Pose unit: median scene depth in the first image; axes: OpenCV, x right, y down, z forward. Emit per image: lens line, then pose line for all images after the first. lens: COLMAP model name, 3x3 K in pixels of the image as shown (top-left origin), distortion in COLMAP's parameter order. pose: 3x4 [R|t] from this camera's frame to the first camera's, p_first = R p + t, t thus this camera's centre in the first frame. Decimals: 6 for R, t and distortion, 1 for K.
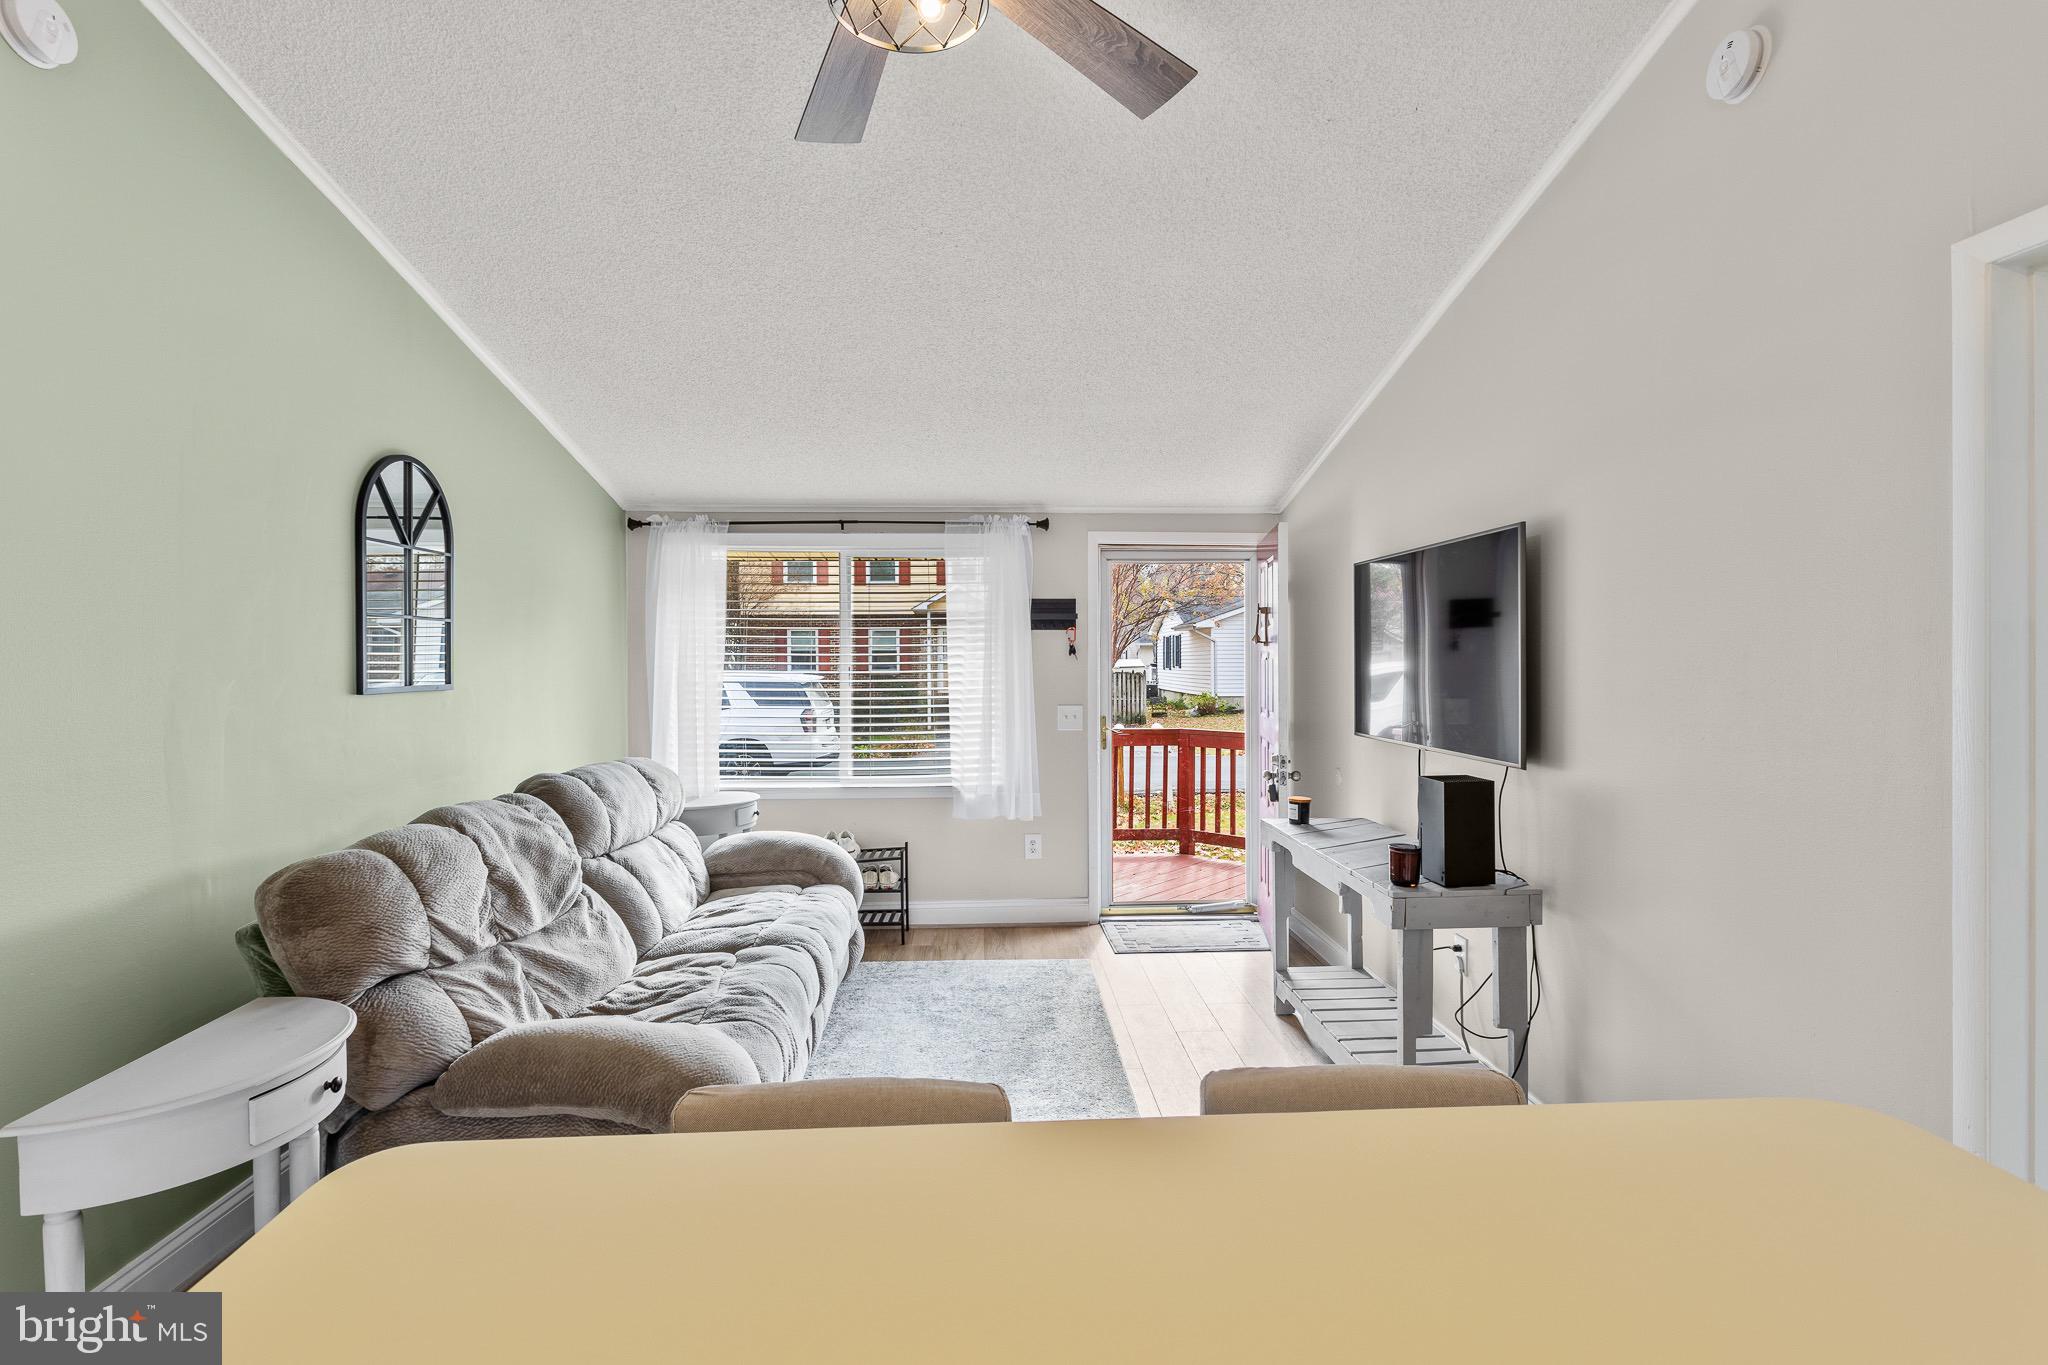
lens RADIAL K [[971.6, 0, 1028.5], [0, 971.6, 639.1], [0, 0, 1]] dist [0.000996, 0.000301]
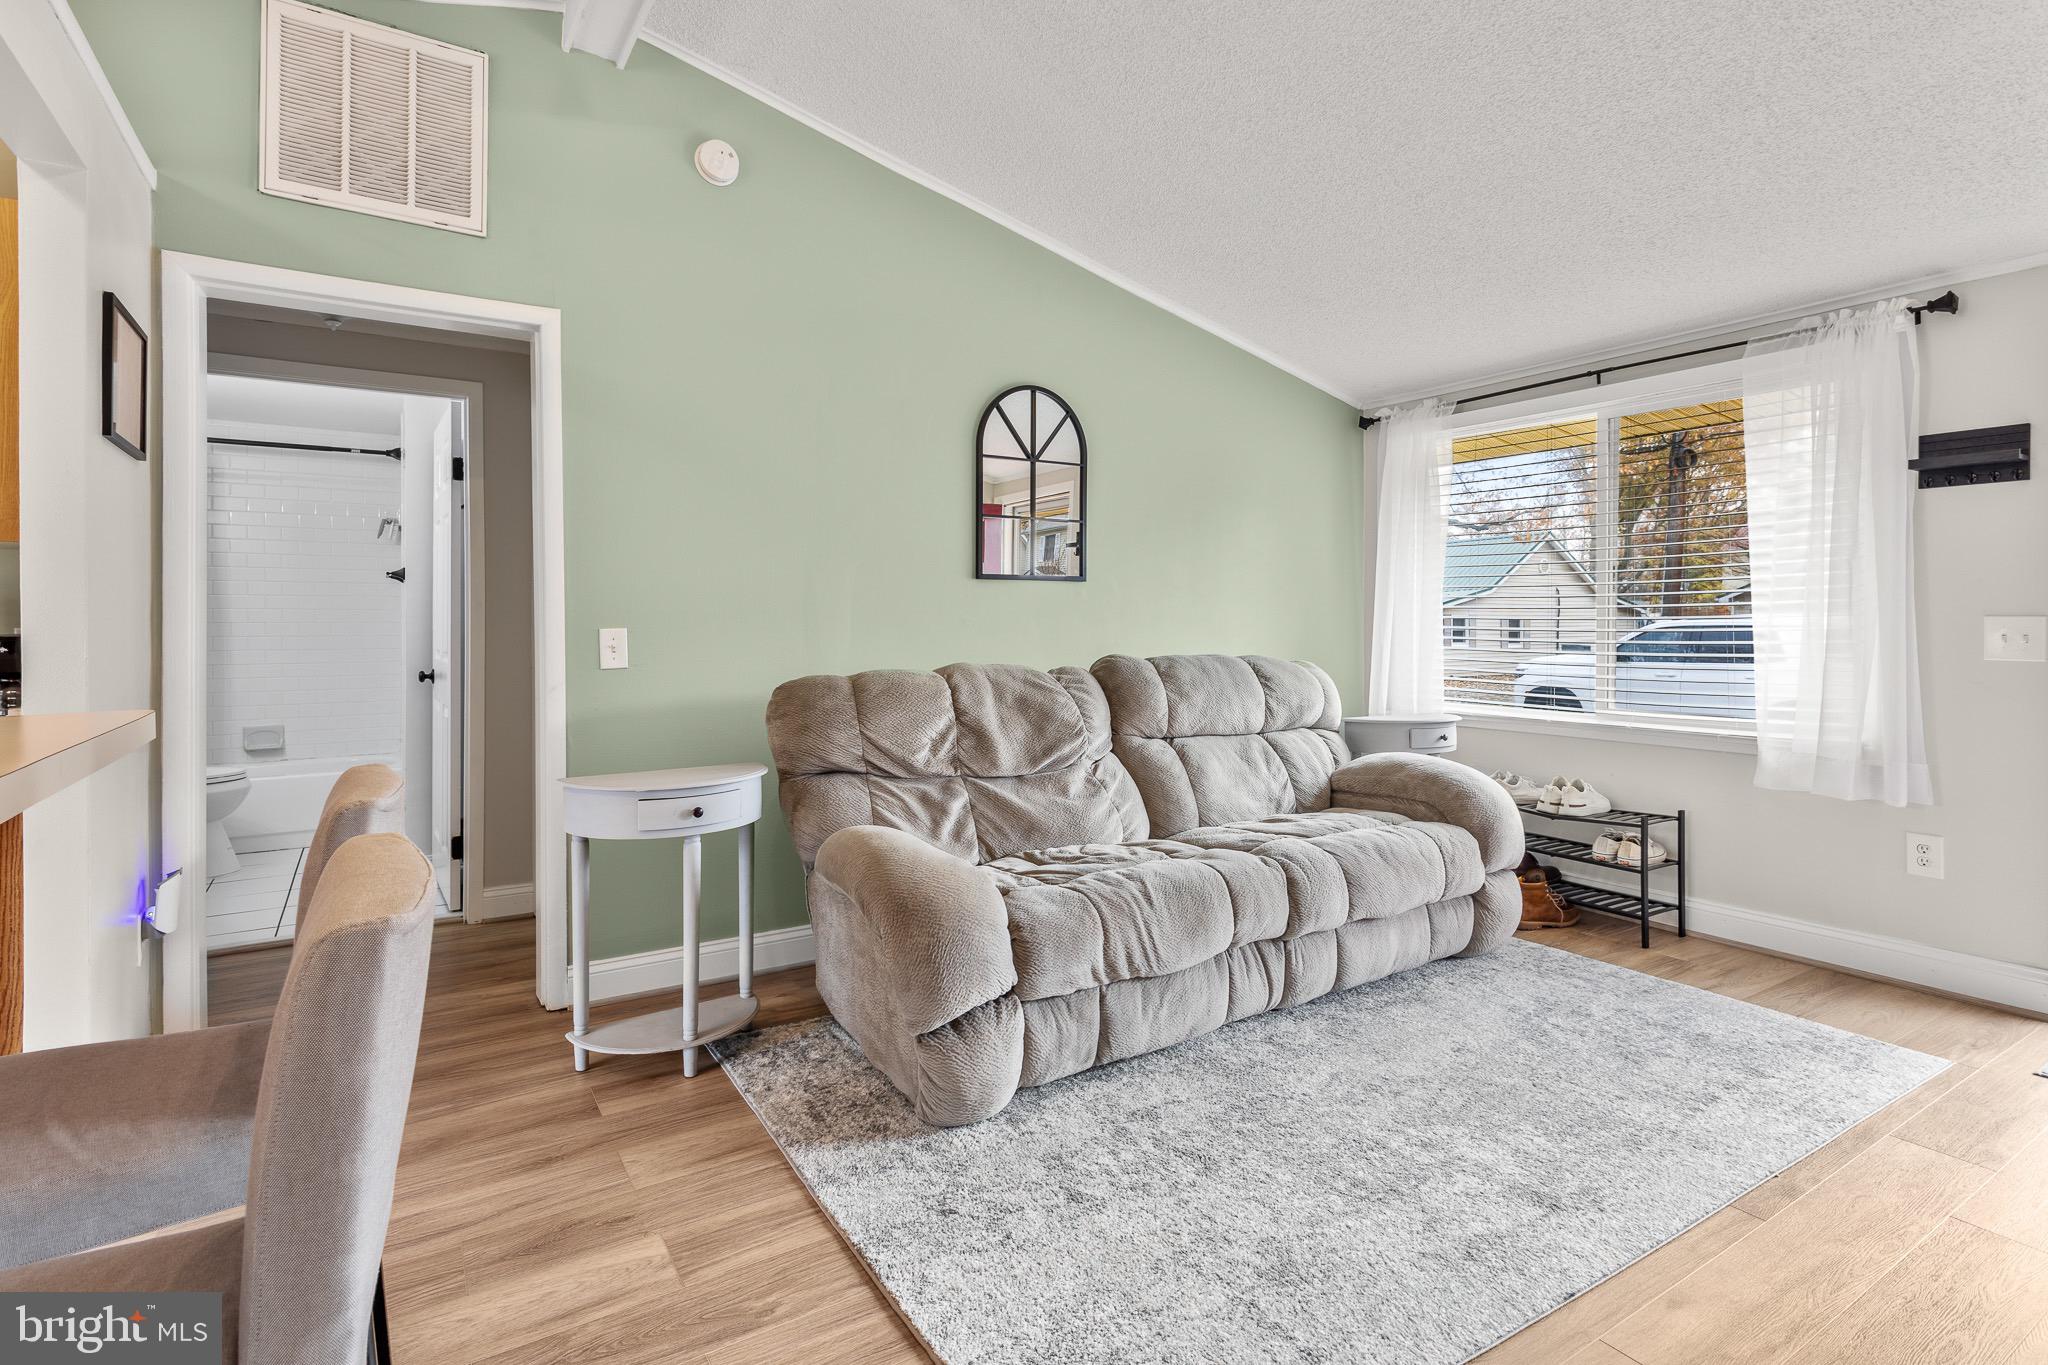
lens RADIAL K [[1015.5, 0, 1036.6], [0, 1015.5, 602.5], [0, 0, 1]] dist [-0.004211, -0.000387]
pose [[0.483987, -0.017192, -0.874906, 0.356167], [0.018383, 0.999786, -0.009477, 0.071093], [0.874882, -0.011496, 0.484199, 0.298181]]
